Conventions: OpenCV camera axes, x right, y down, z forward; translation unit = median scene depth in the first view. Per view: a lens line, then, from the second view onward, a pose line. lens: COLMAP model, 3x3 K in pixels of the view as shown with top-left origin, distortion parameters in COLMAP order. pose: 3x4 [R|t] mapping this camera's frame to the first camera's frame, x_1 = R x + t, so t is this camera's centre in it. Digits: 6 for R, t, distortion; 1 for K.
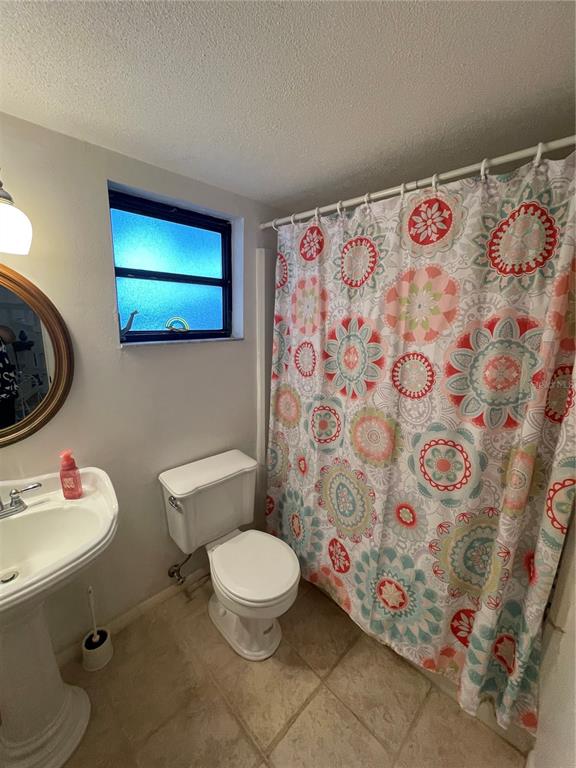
lens RADIAL K [[310.8, 0, 286.5], [0, 310.8, 383.2], [0, 0, 1]] dist [-0.004886, 0.002107]
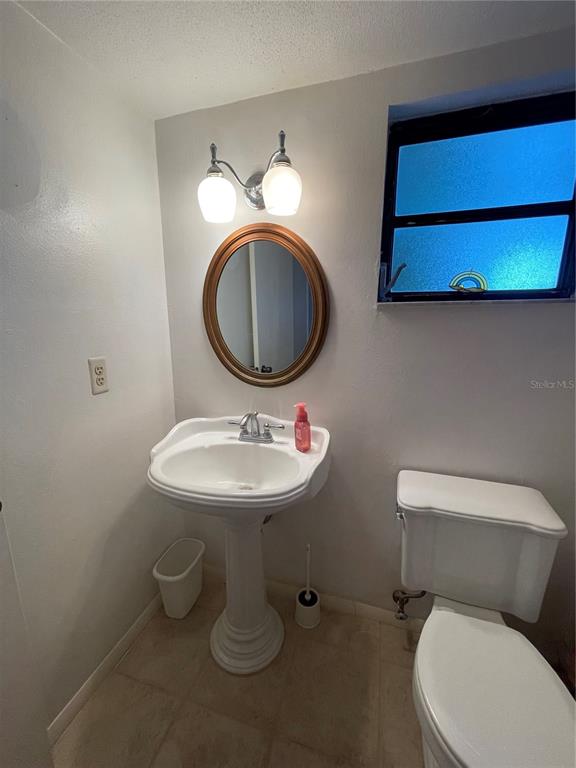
lens RADIAL K [[310.8, 0, 287.7], [0, 310.8, 386.7], [0, 0, 1]] dist [-0.004886, 0.002107]
pose [[0.463401, 0.155977, -0.872313, 0.155560], [-0.175996, 0.980977, 0.081912, 0.081196], [0.868496, 0.115565, 0.482037, 0.416742]]
